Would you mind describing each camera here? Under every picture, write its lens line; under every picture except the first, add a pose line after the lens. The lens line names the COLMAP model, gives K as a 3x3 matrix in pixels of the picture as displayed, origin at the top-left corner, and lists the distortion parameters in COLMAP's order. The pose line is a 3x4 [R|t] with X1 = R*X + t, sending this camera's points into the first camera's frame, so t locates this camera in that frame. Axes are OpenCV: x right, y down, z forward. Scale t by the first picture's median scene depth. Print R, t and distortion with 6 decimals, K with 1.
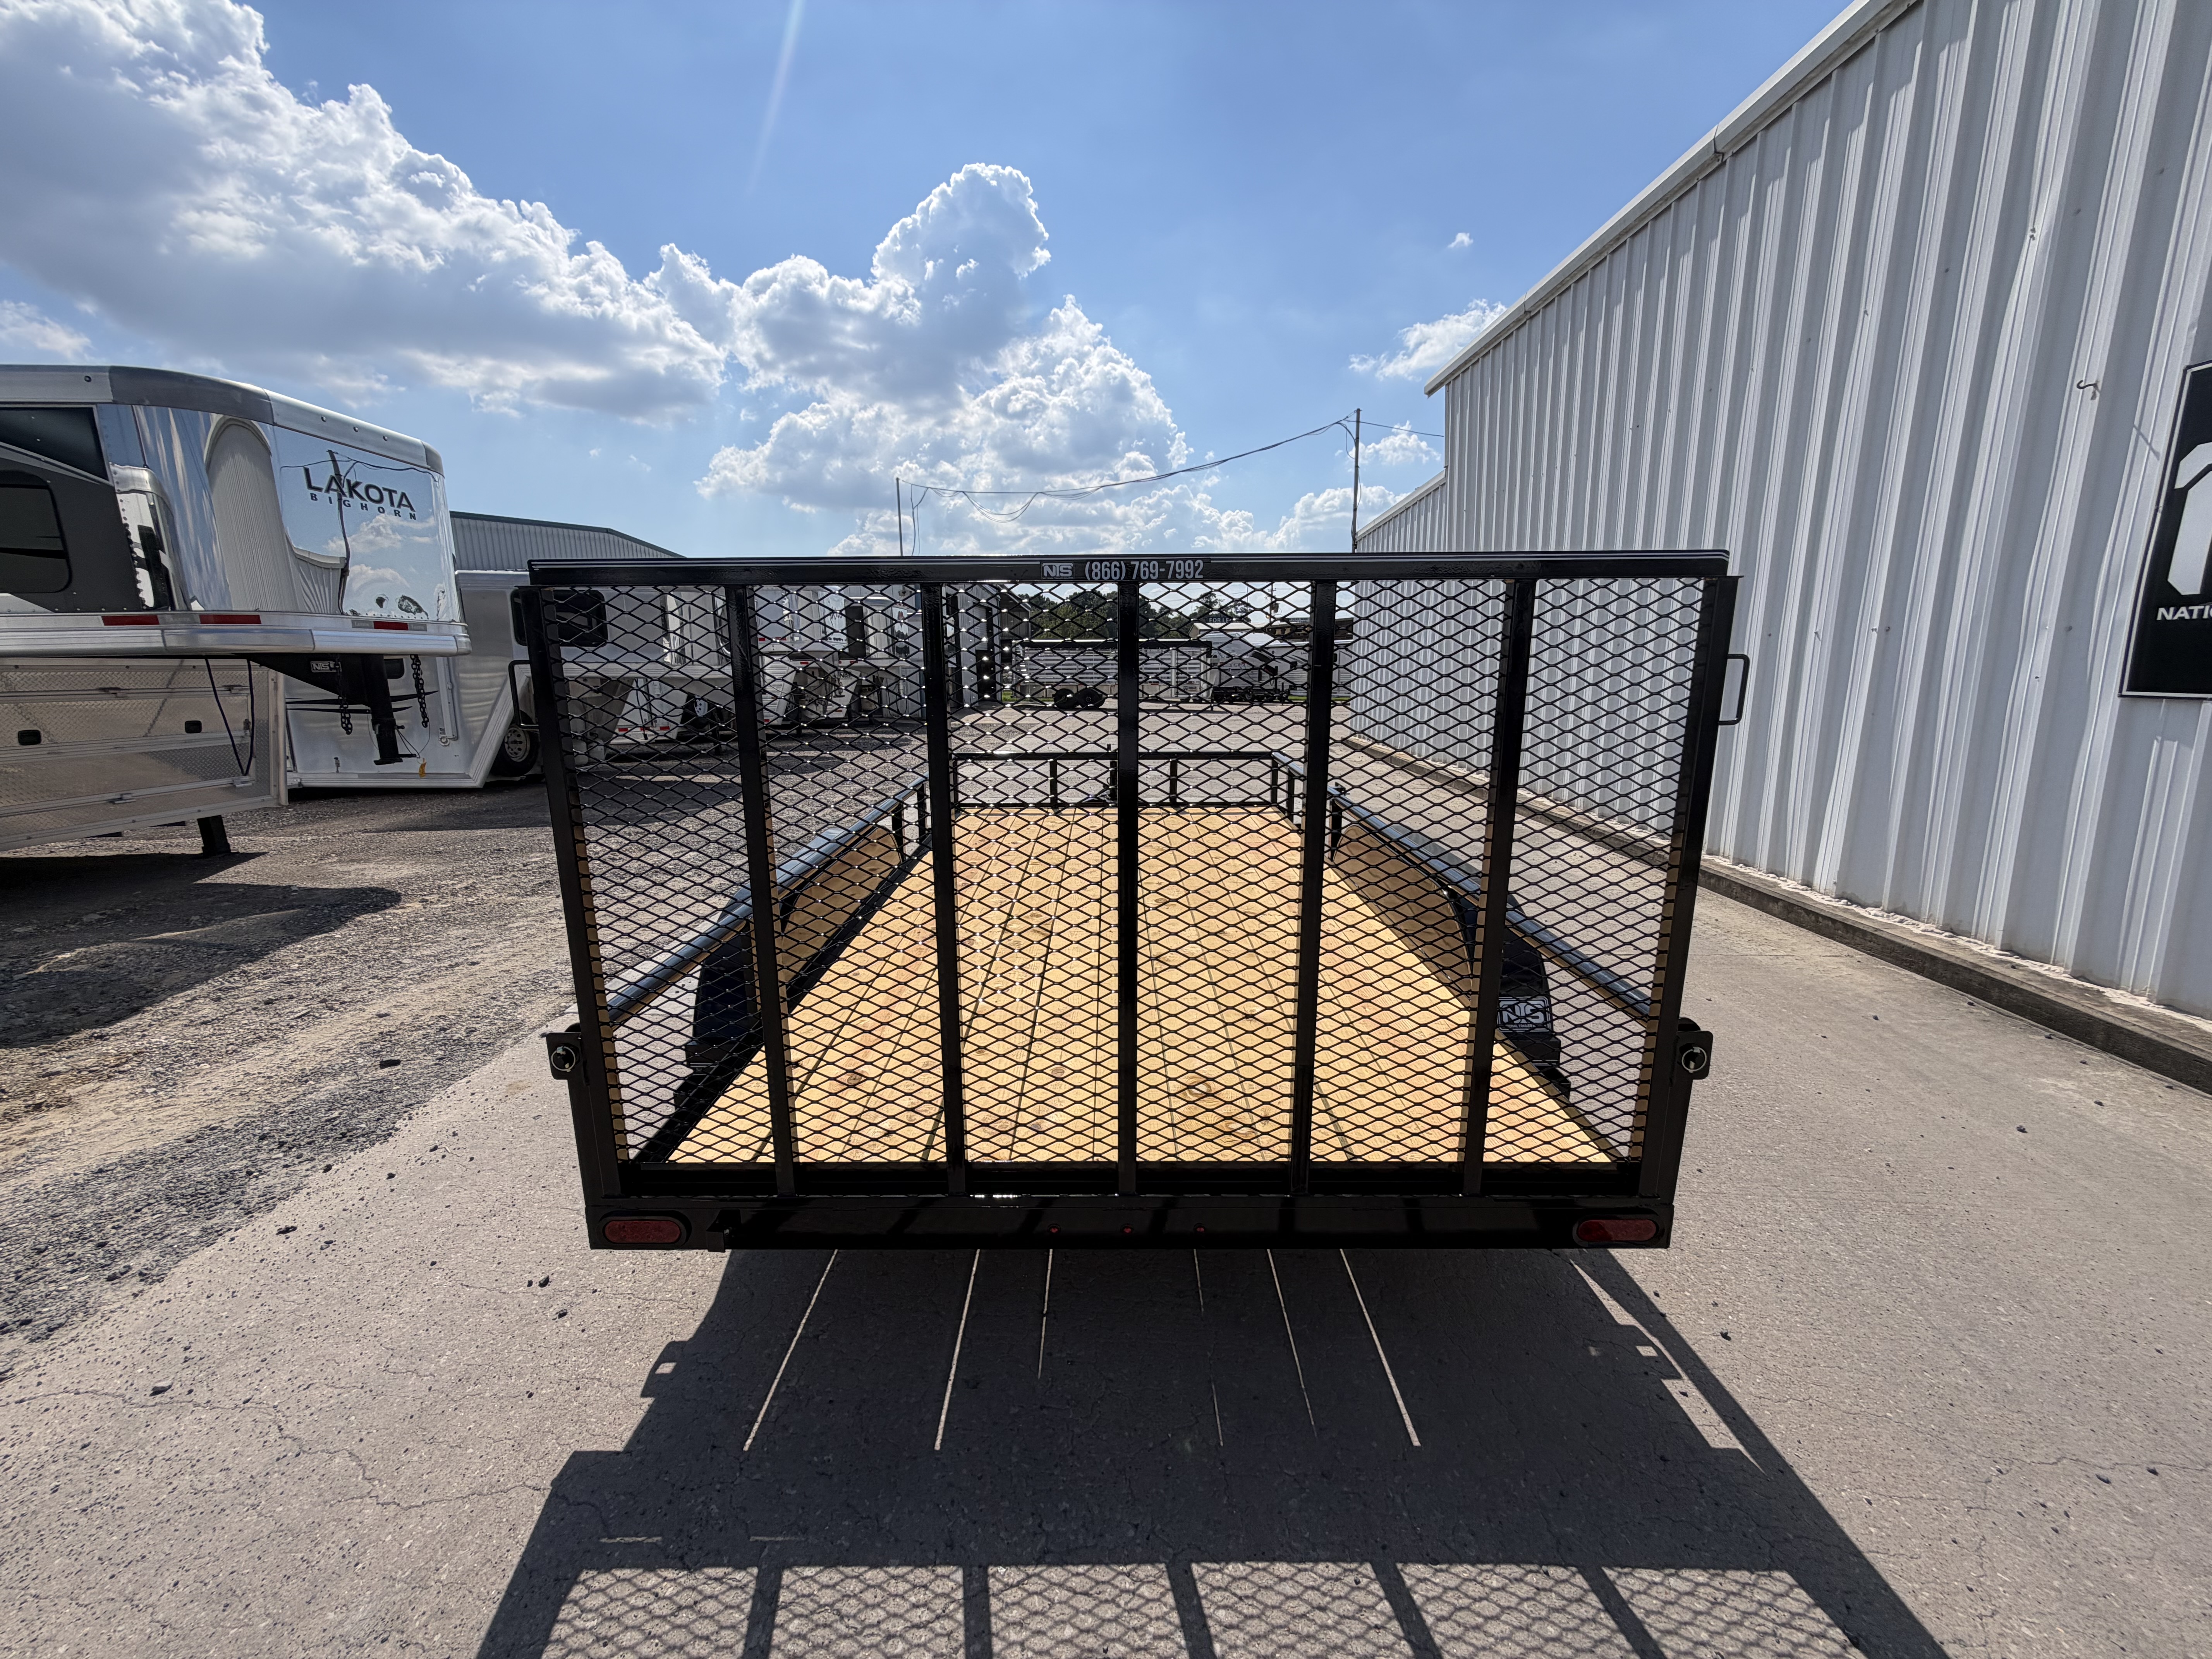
lens RADIAL K [[882.5, 0, 1096.0], [0, 882.5, 835.9], [0, 0, 1]] dist [-0.001319, 0.000799]
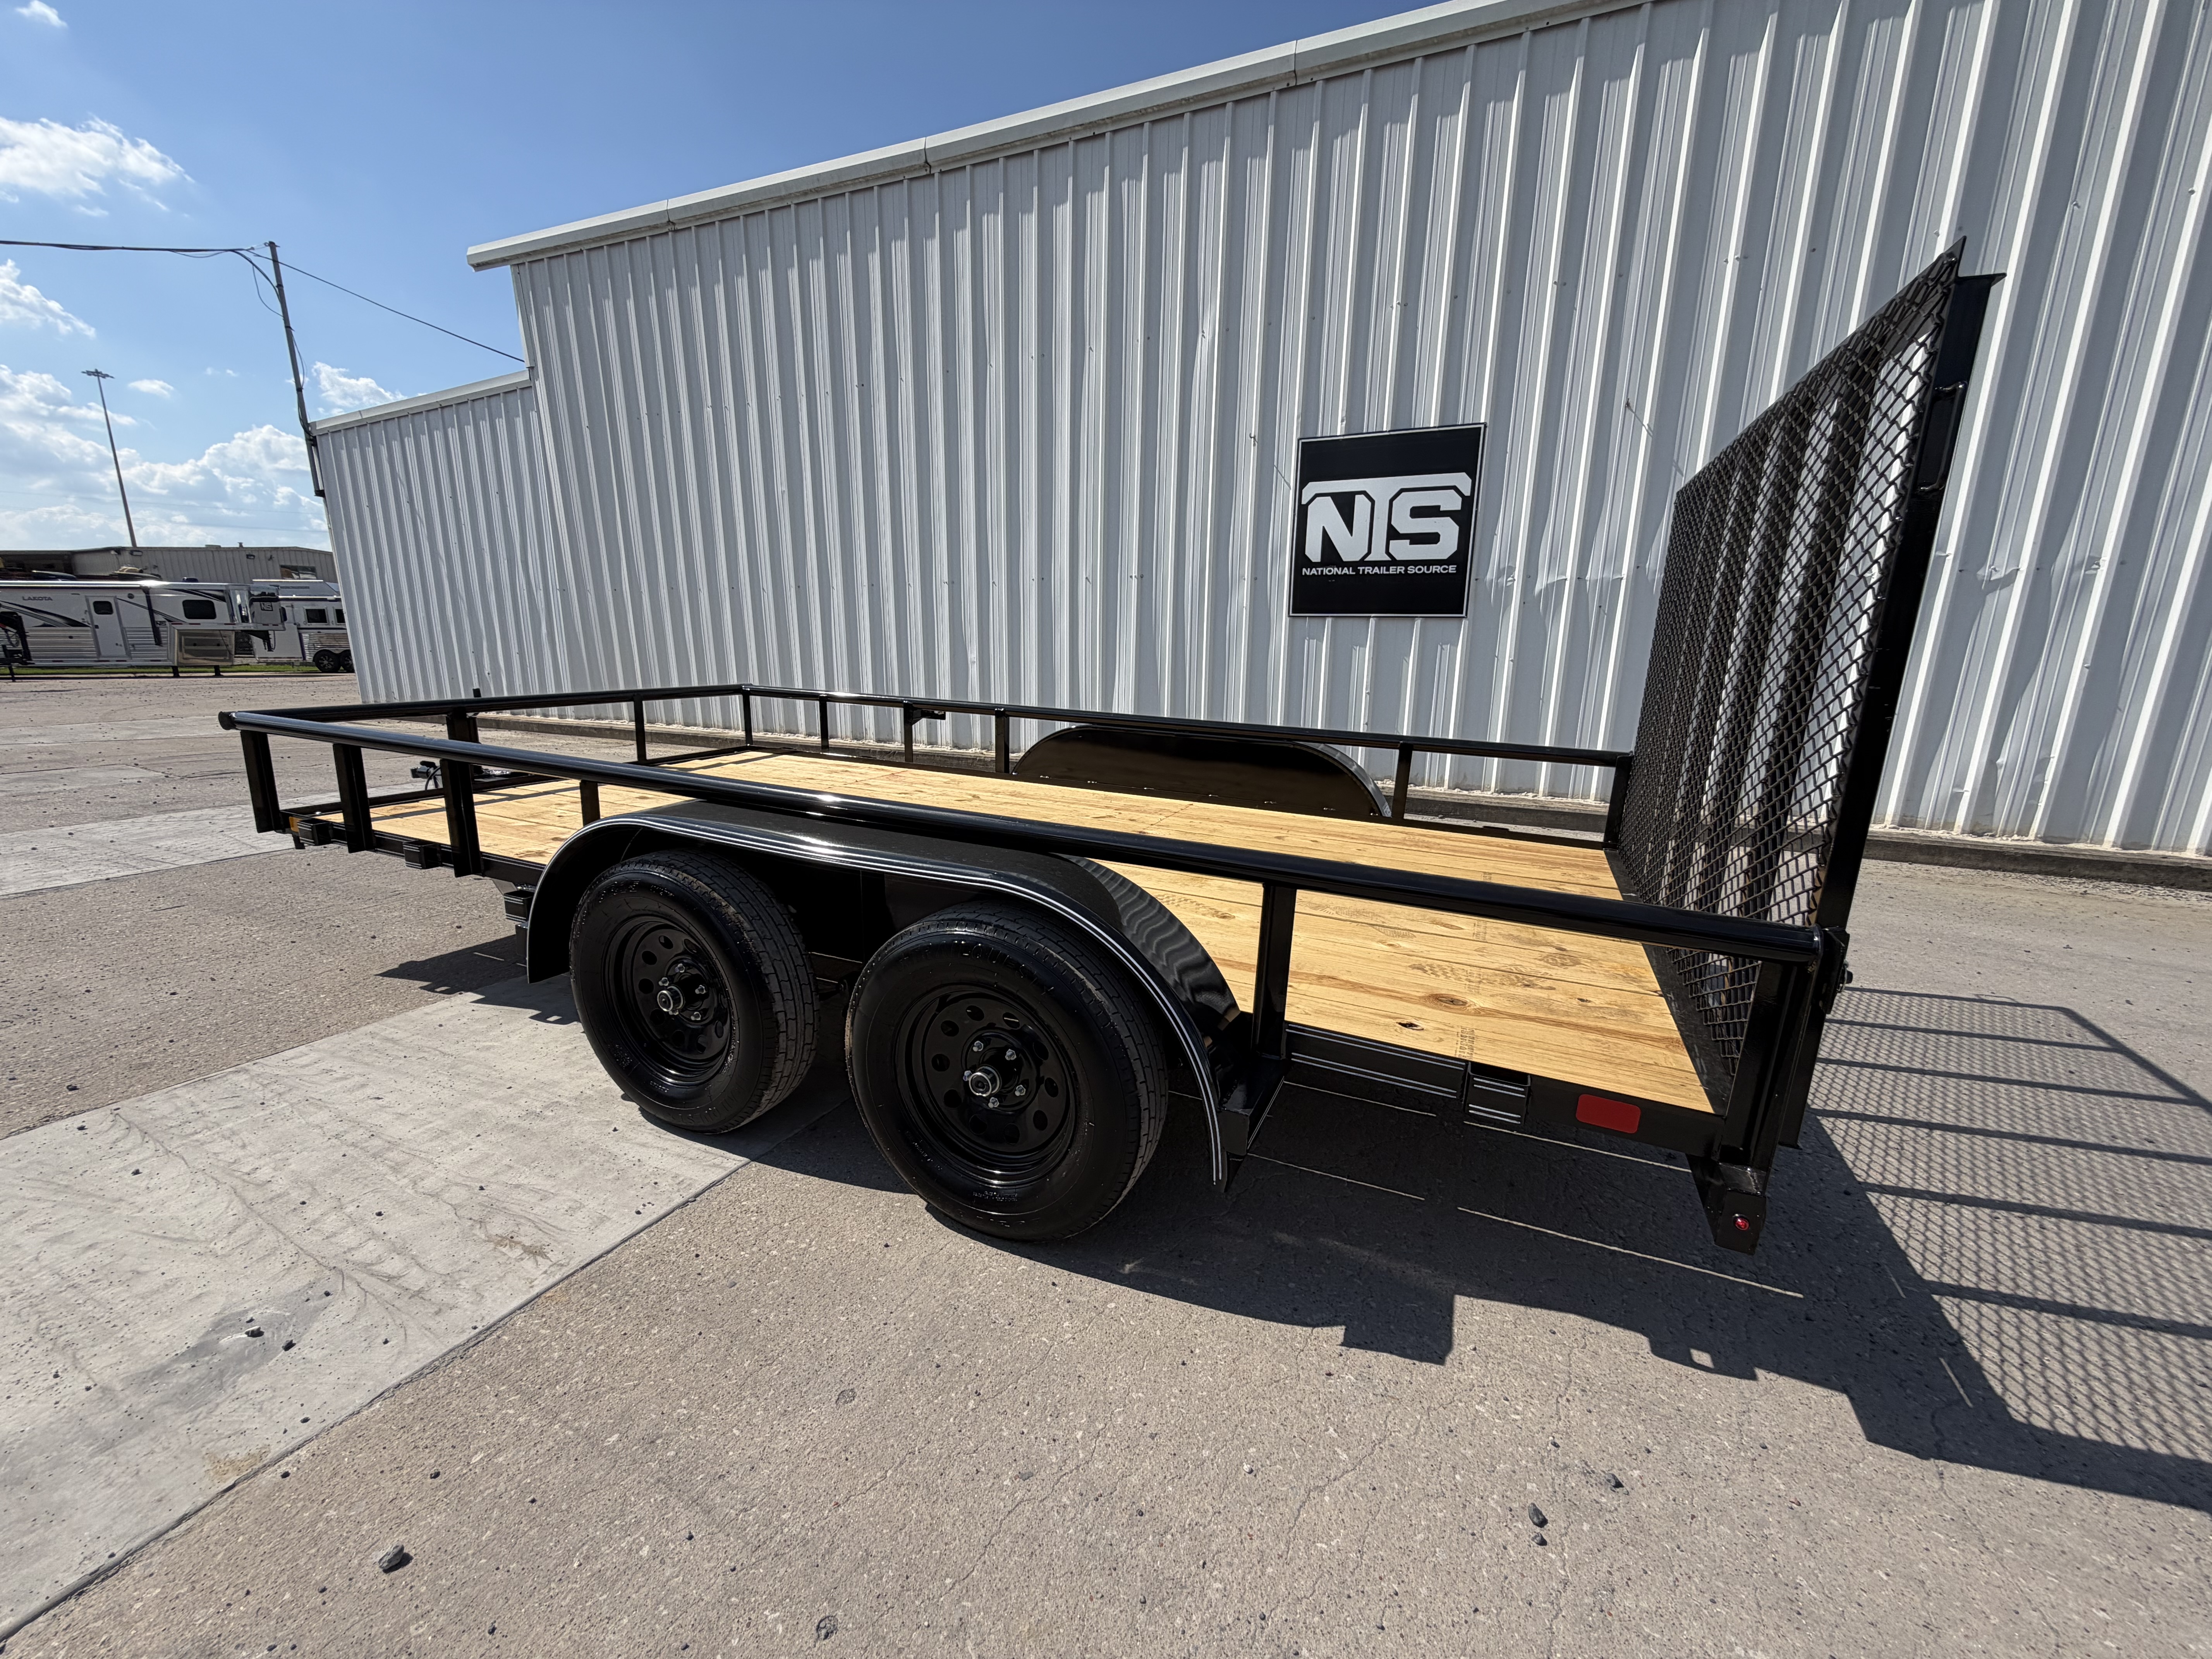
lens RADIAL K [[882.5, 0, 1108.4], [0, 882.5, 833.6], [0, 0, 1]] dist [-0.001319, 0.000799]
pose [[0.396987, -0.189205, 0.898111, -0.932069], [0.159838, 0.977821, 0.135344, -0.031547], [-0.903799, 0.089822, 0.418425, 0.784711]]
